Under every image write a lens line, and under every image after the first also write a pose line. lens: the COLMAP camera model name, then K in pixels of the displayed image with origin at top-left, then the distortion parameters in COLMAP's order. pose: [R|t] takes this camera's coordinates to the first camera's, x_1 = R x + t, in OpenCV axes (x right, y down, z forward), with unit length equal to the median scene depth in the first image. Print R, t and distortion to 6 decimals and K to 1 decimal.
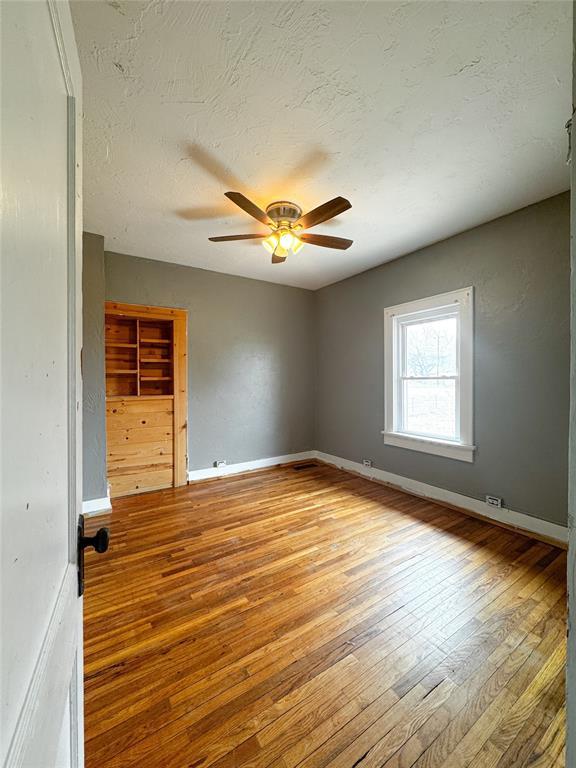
lens RADIAL K [[306.1, 0, 288.0], [0, 306.1, 384.0], [0, 0, 1]] dist [-0.003090, 0.000376]
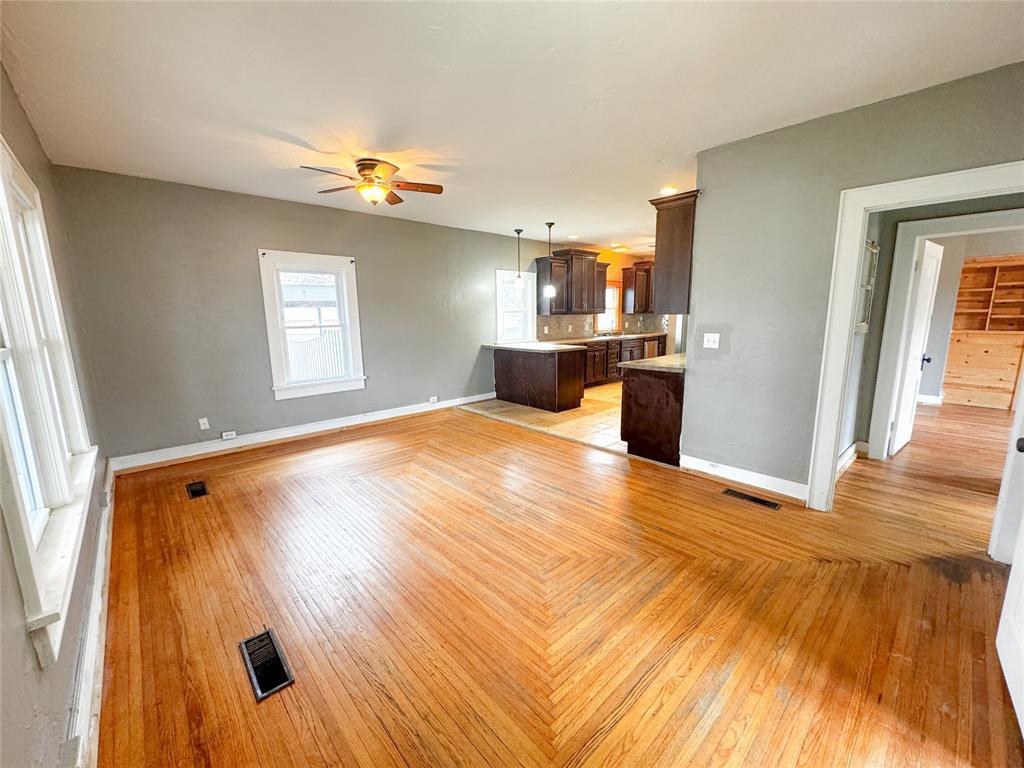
lens RADIAL K [[408.1, 0, 512.0], [0, 408.1, 384.0], [0, 0, 1]] dist [-0.003090, 0.000376]
pose [[0.170875, 0.170122, -0.970495, 0.815758], [-0.004808, 0.985113, 0.171838, -0.021220], [0.985281, -0.024697, 0.169149, -1.172415]]
